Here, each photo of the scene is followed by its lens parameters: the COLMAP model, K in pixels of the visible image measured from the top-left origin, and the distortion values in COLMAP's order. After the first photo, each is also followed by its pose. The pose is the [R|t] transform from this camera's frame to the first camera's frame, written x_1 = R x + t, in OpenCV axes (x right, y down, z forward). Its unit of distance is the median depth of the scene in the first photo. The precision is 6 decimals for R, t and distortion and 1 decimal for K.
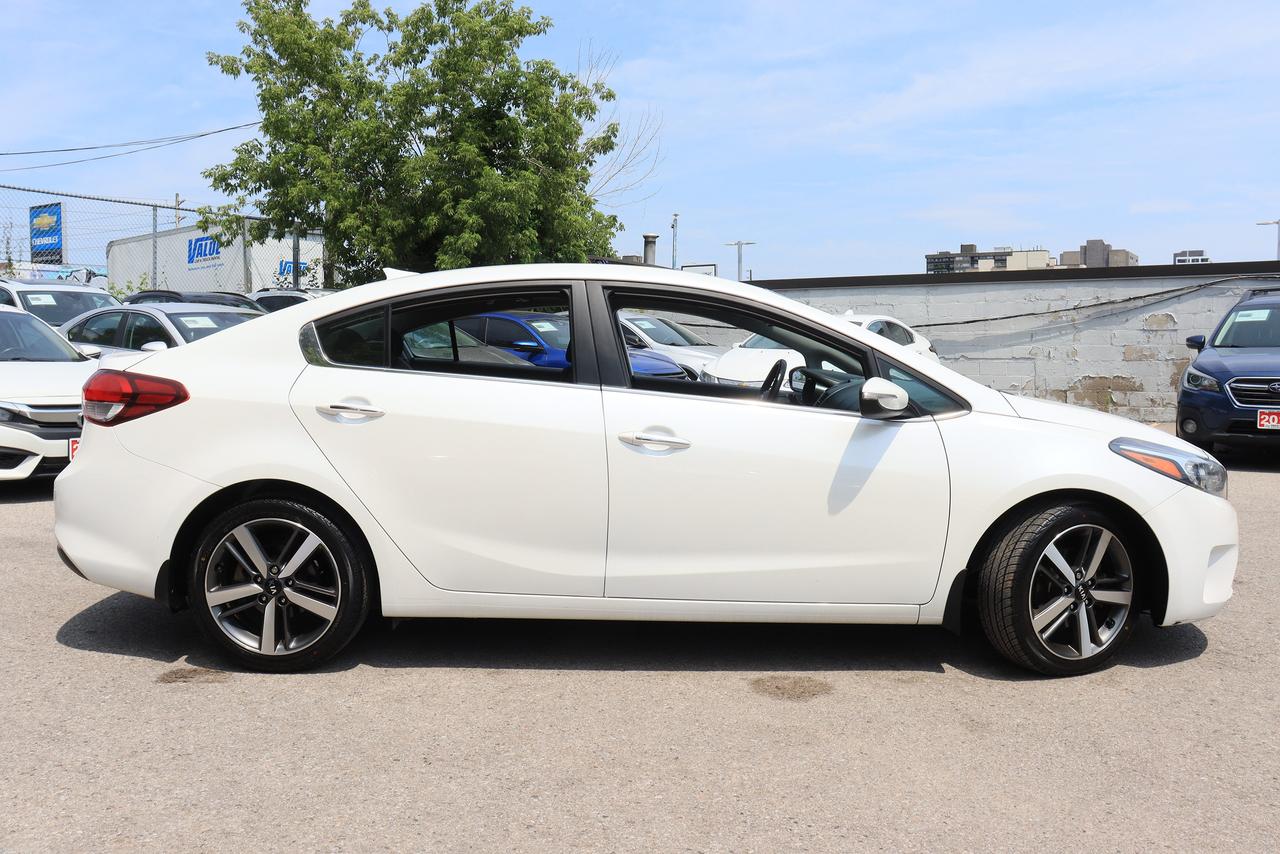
lens RADIAL K [[1152.3, 0, 647.5], [0, 1152.3, 422.3], [0, 0, 1]] dist [-0.123409, 0.044436]
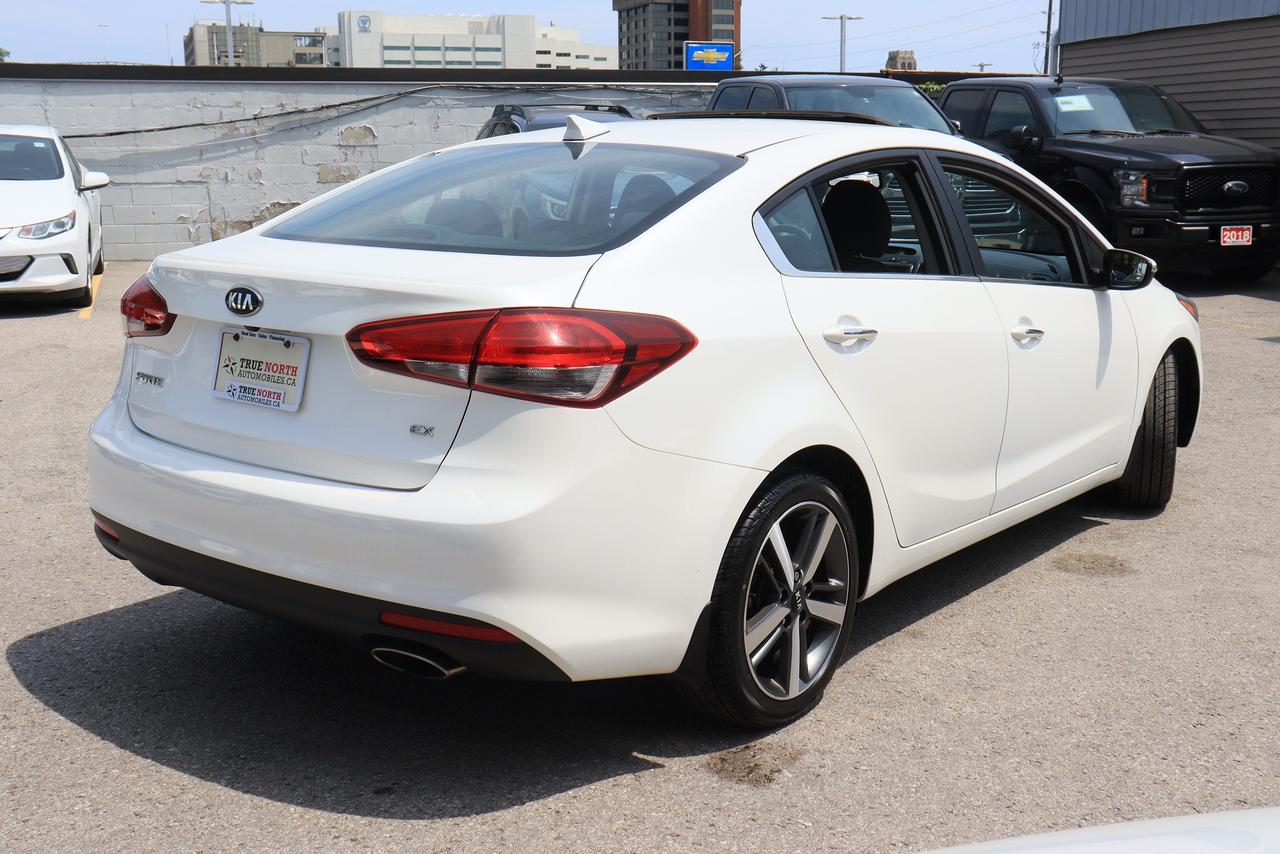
lens RADIAL K [[1412.4, 0, 634.2], [0, 1412.4, 425.3], [0, 0, 1]] dist [0.058659, 0.000000]
pose [[0.619143, -0.155610, 0.769706, -0.280229], [0.055921, 0.986418, 0.154440, -0.026613], [-0.783285, -0.052578, 0.619436, 0.149496]]
